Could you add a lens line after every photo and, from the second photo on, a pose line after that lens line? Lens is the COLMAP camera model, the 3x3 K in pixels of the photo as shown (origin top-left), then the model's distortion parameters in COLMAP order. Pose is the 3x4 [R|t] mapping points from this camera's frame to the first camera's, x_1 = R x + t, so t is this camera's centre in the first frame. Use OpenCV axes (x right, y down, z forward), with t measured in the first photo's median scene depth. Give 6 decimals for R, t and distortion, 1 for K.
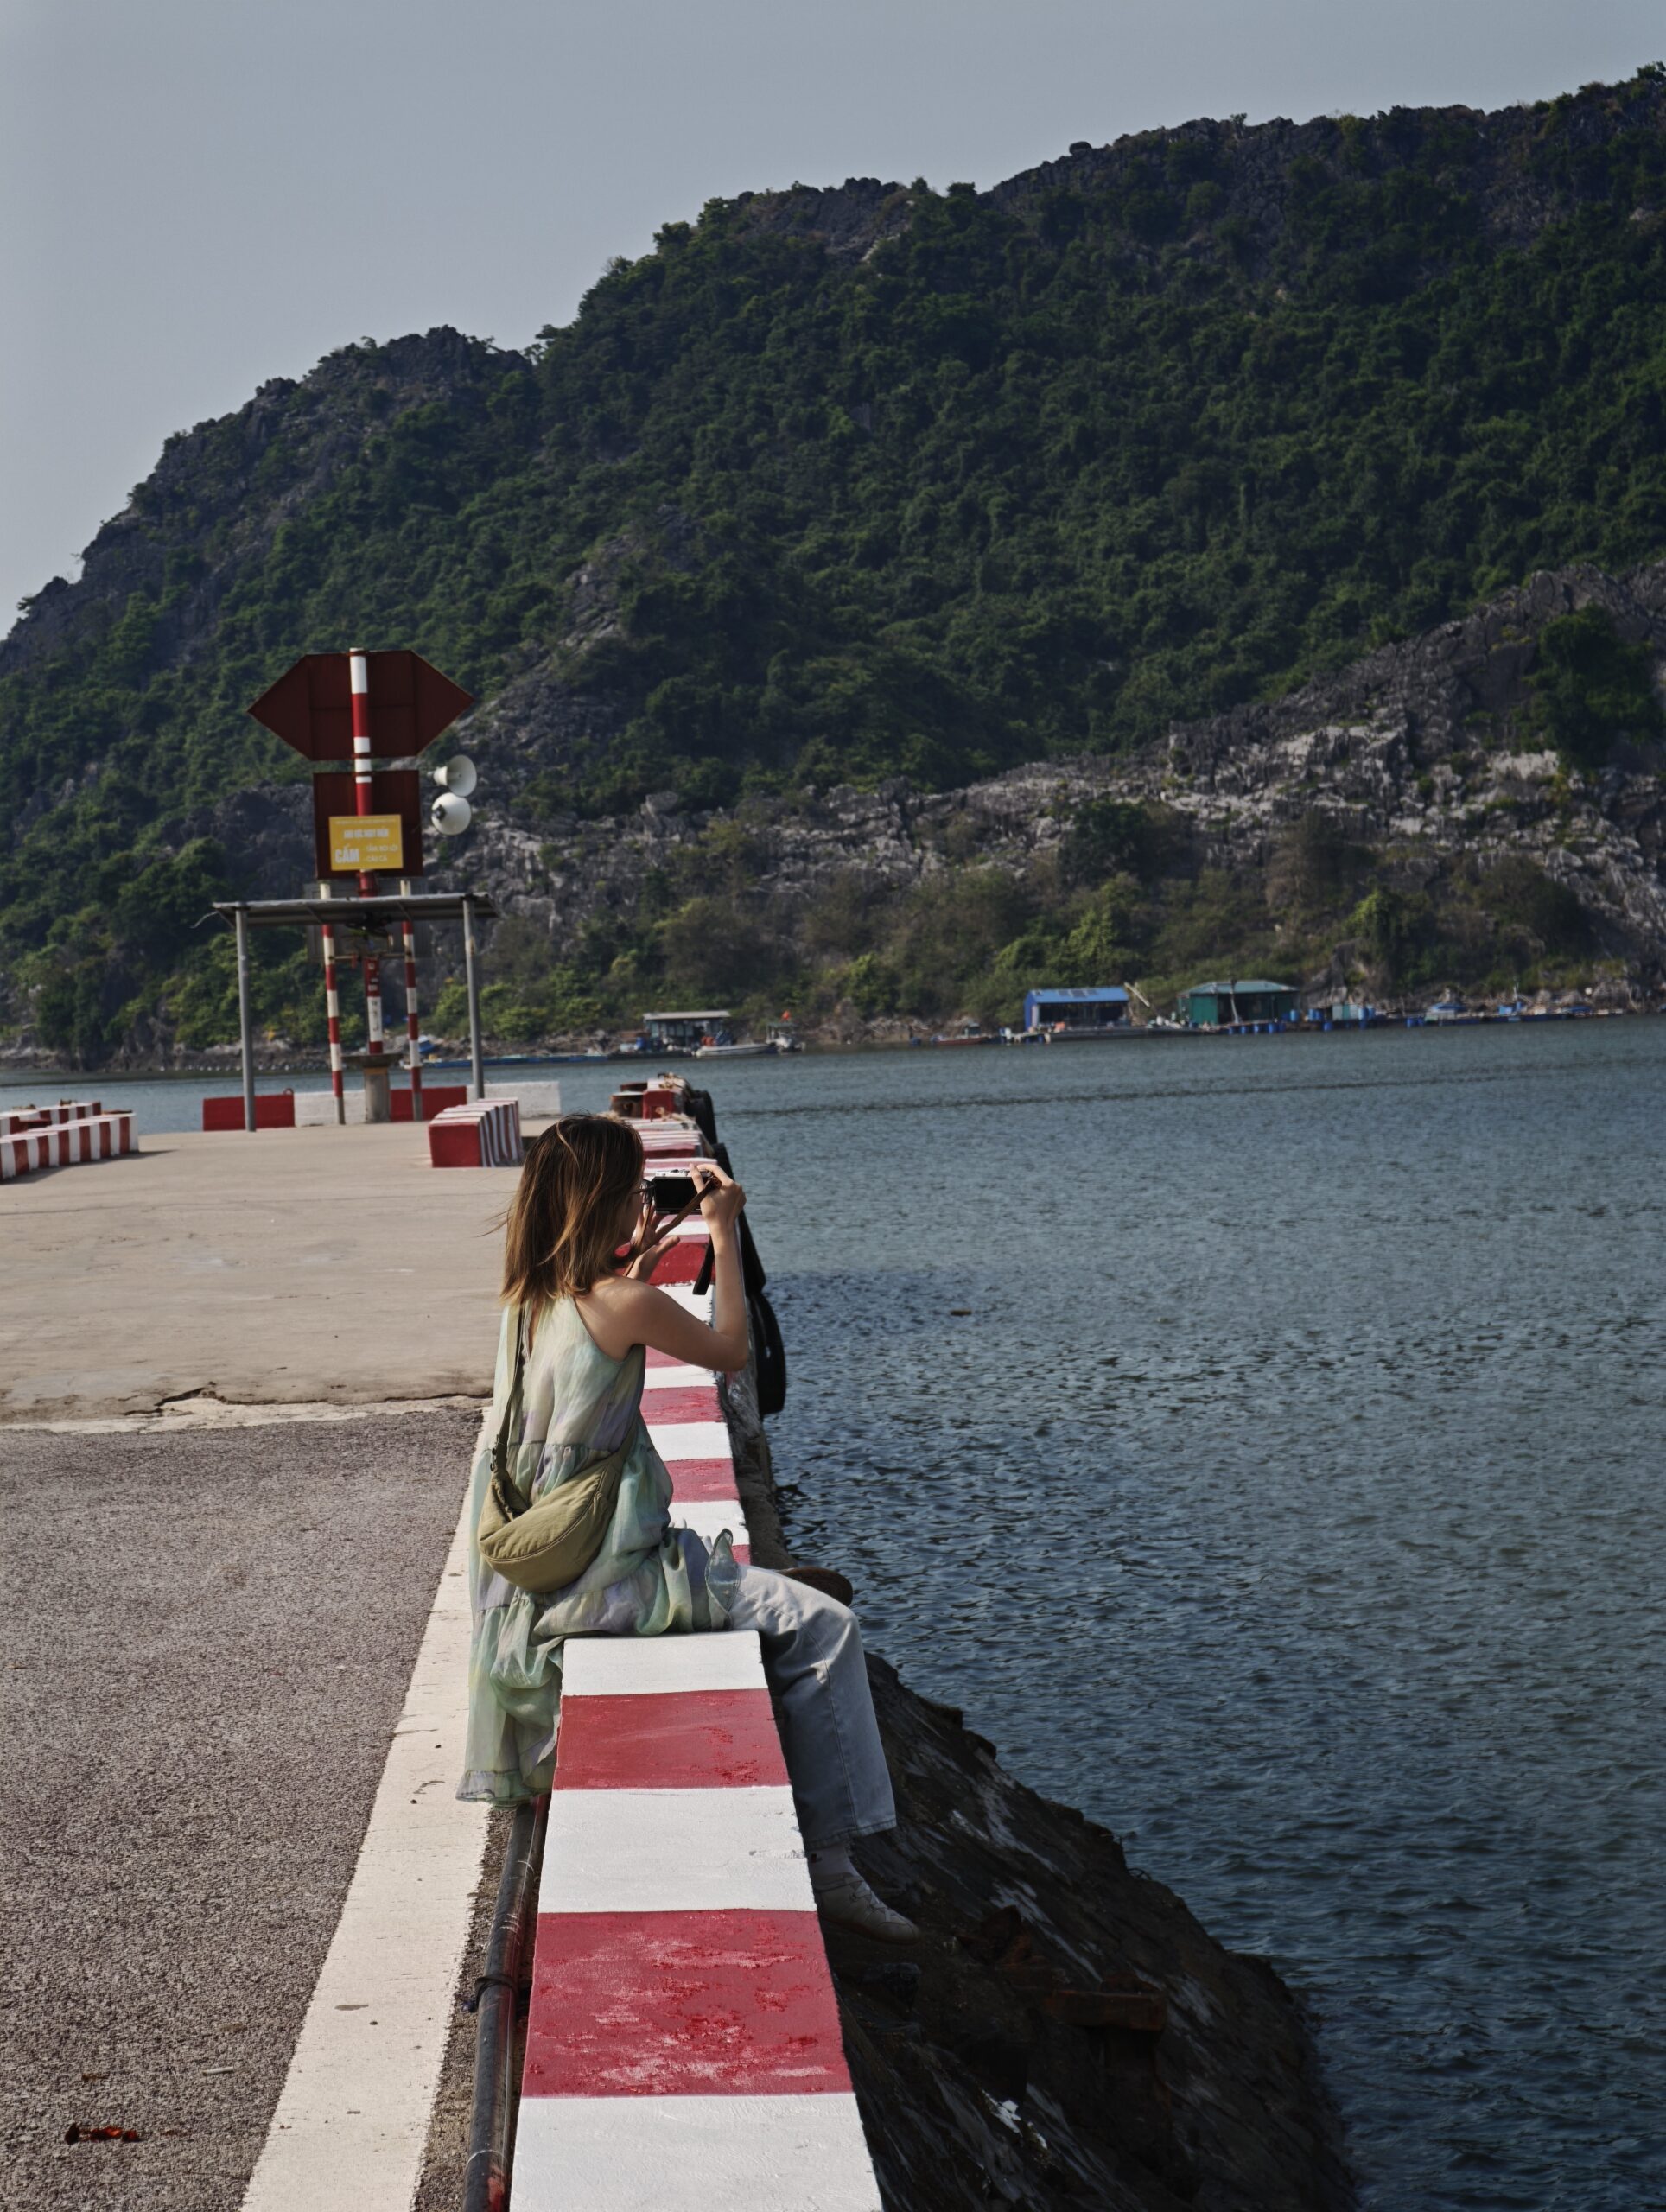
lens RADIAL K [[2965.5, 0, 833.0], [0, 2965.5, 1106.0], [0, 0, 1]] dist [0.087706, -0.000192]
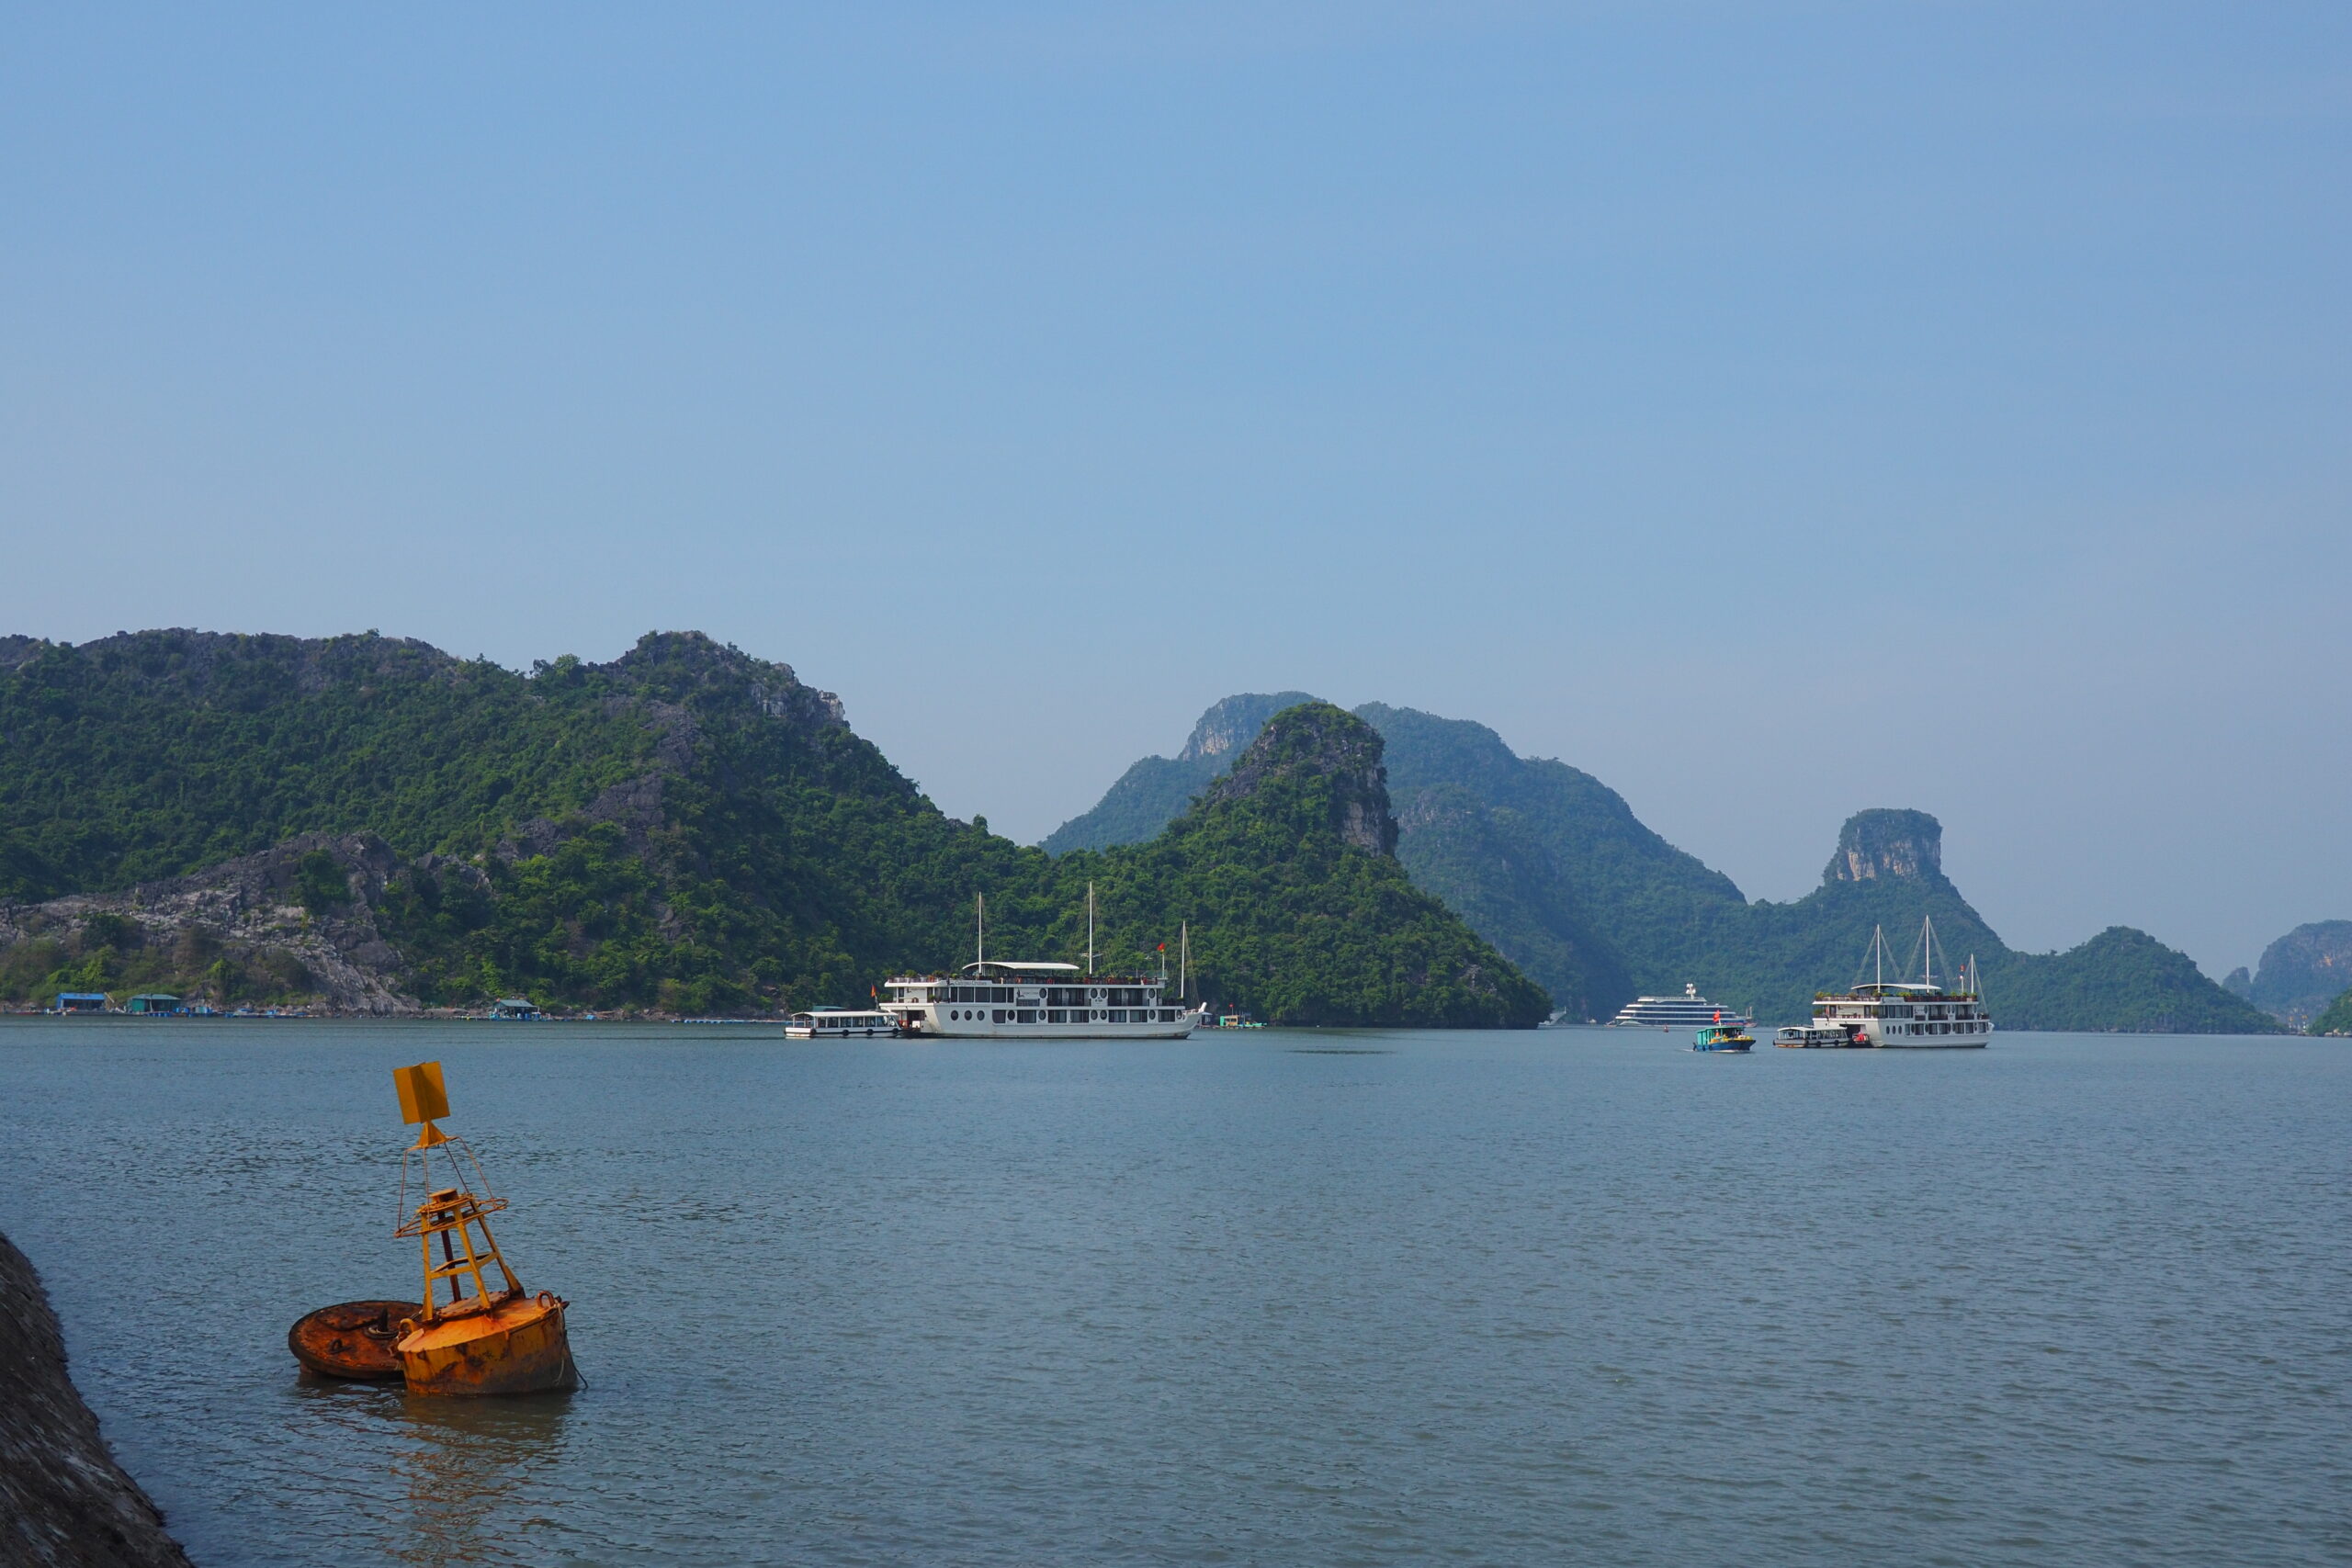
lens RADIAL K [[2706.6, 0, 1185.2], [0, 2706.6, 786.1], [0, 0, 1]] dist [-0.013458, 0.034486]
pose [[0.922691, 0.086724, 0.375659, 0.067138], [-0.041992, 0.991181, -0.125684, 0.028852], [-0.383246, 0.100193, 0.918196, -1.263719]]
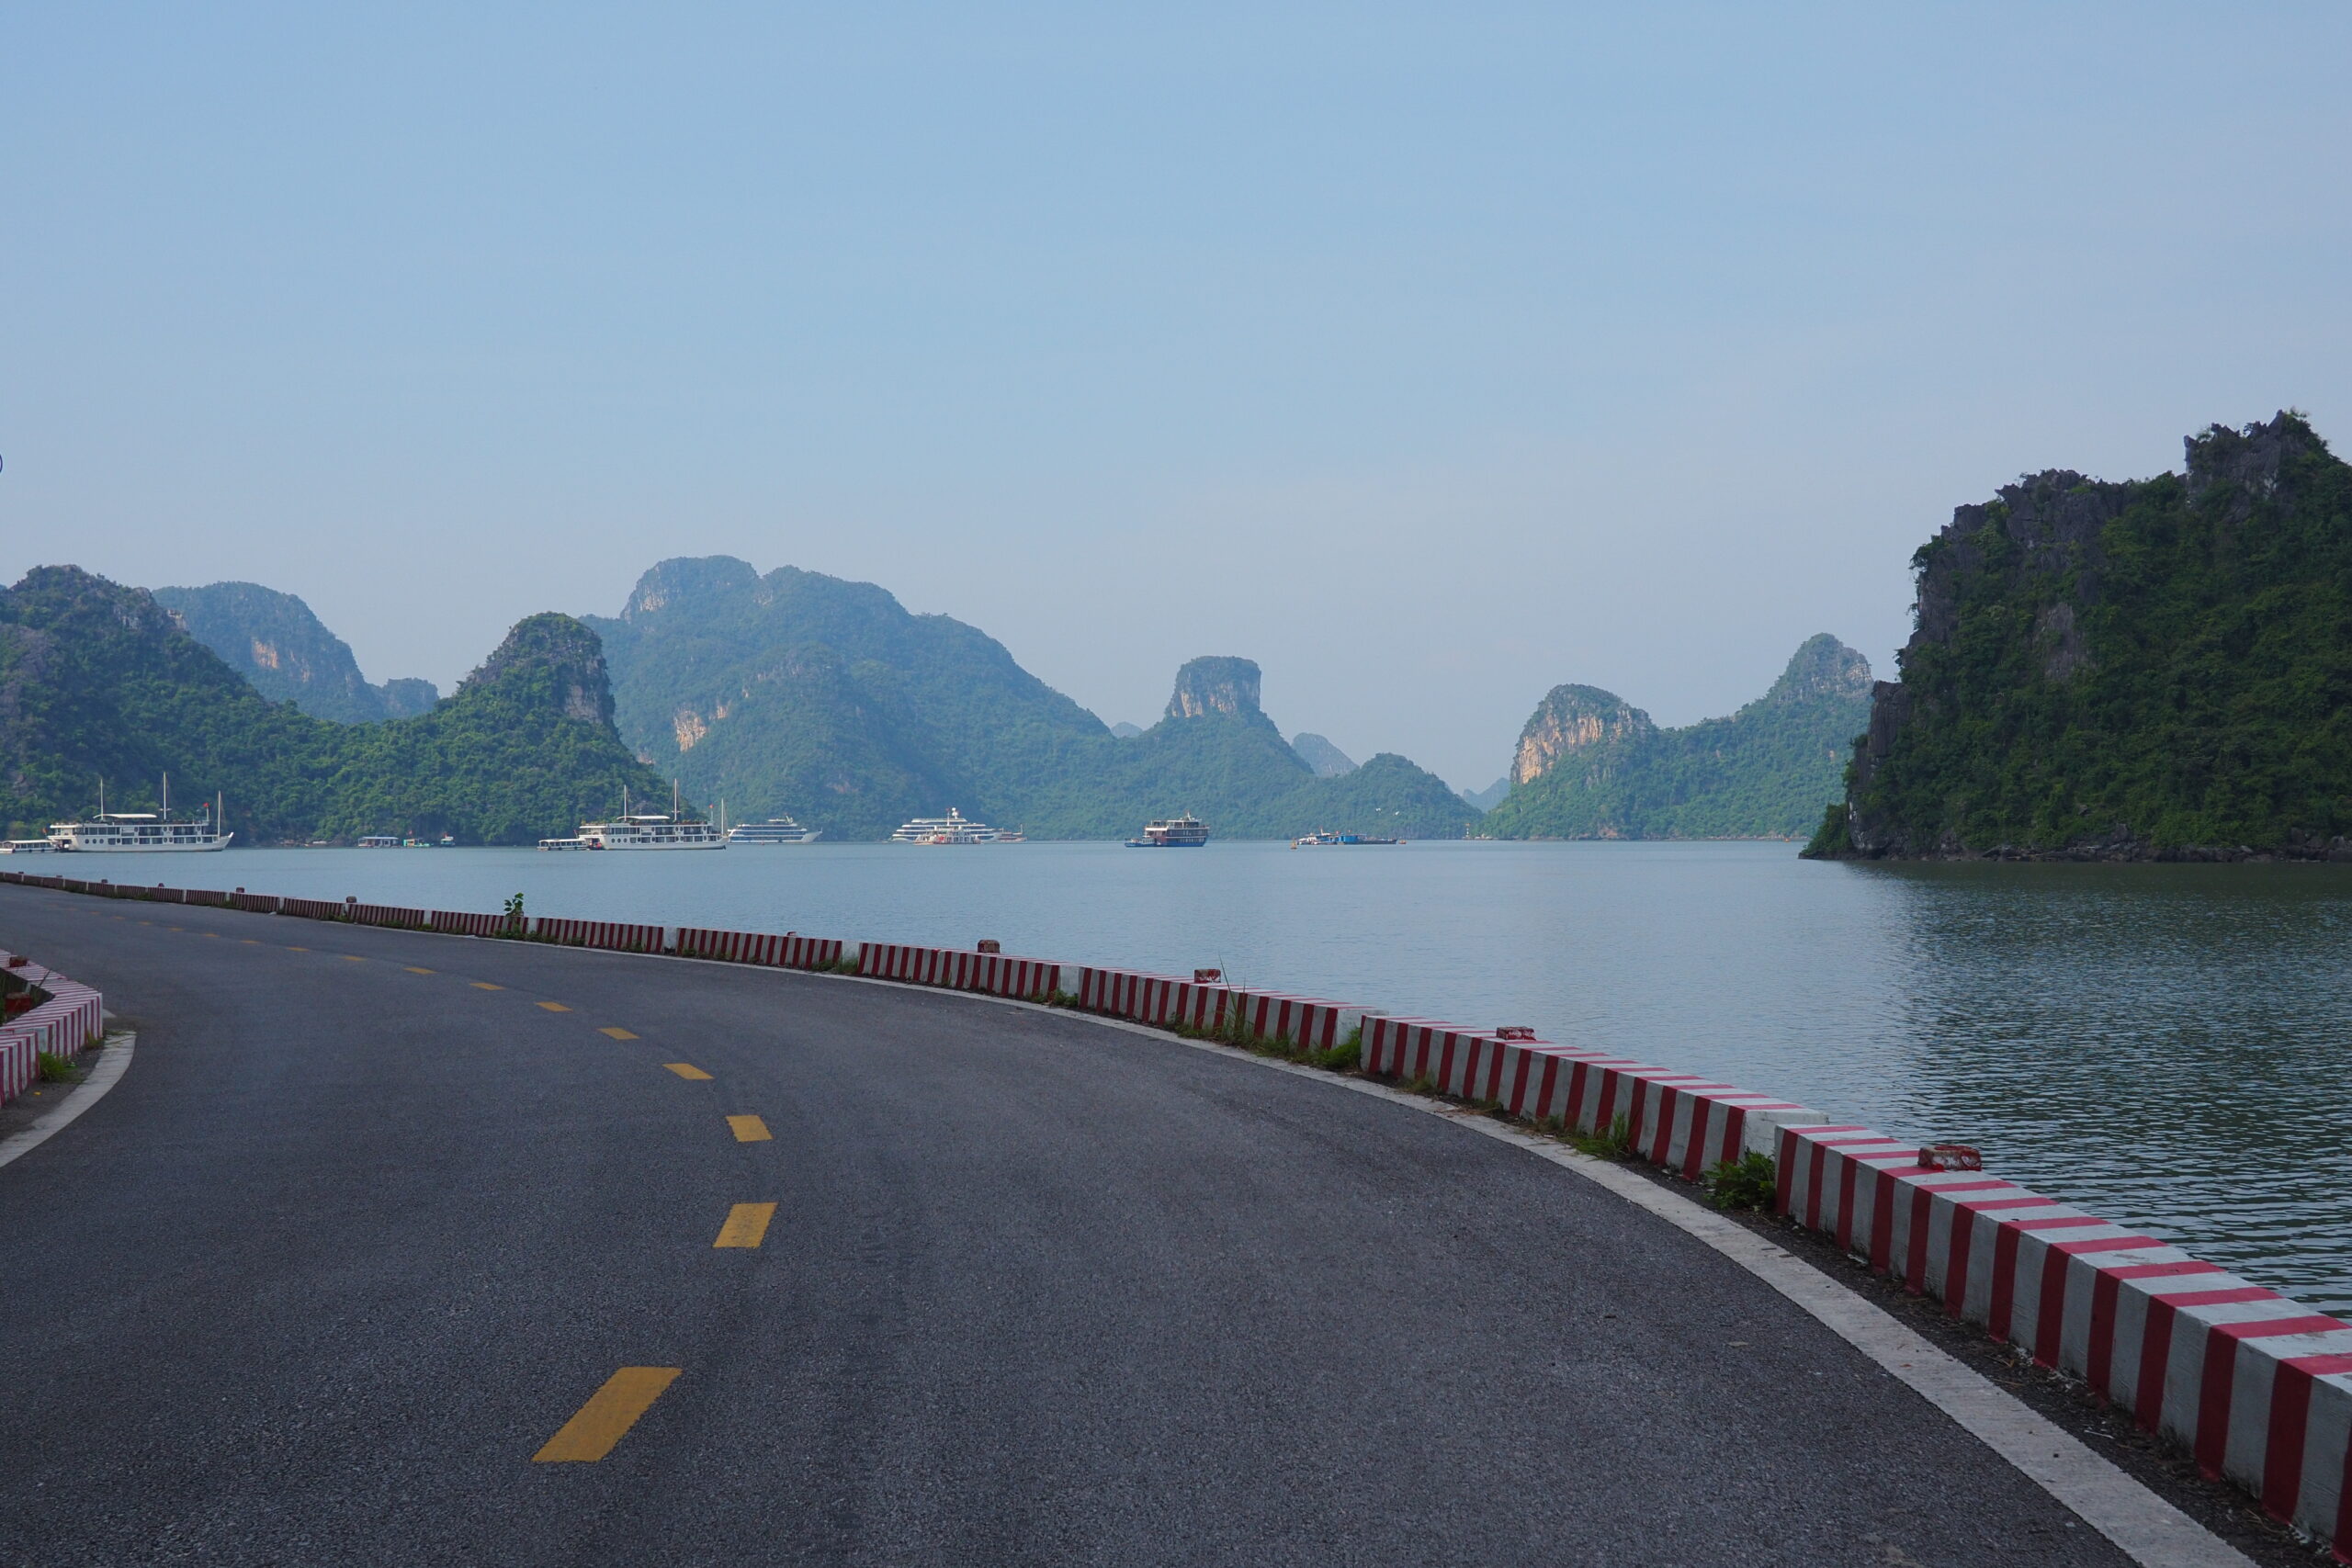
lens RADIAL K [[2706.6, 0, 1185.2], [0, 2706.6, 786.1], [0, 0, 1]] dist [-0.013458, 0.034486]
pose [[0.857743, 0.048419, 0.511794, 0.050784], [-0.017912, 0.997765, -0.064374, 0.061841], [-0.513767, 0.046048, 0.856693, -2.371592]]
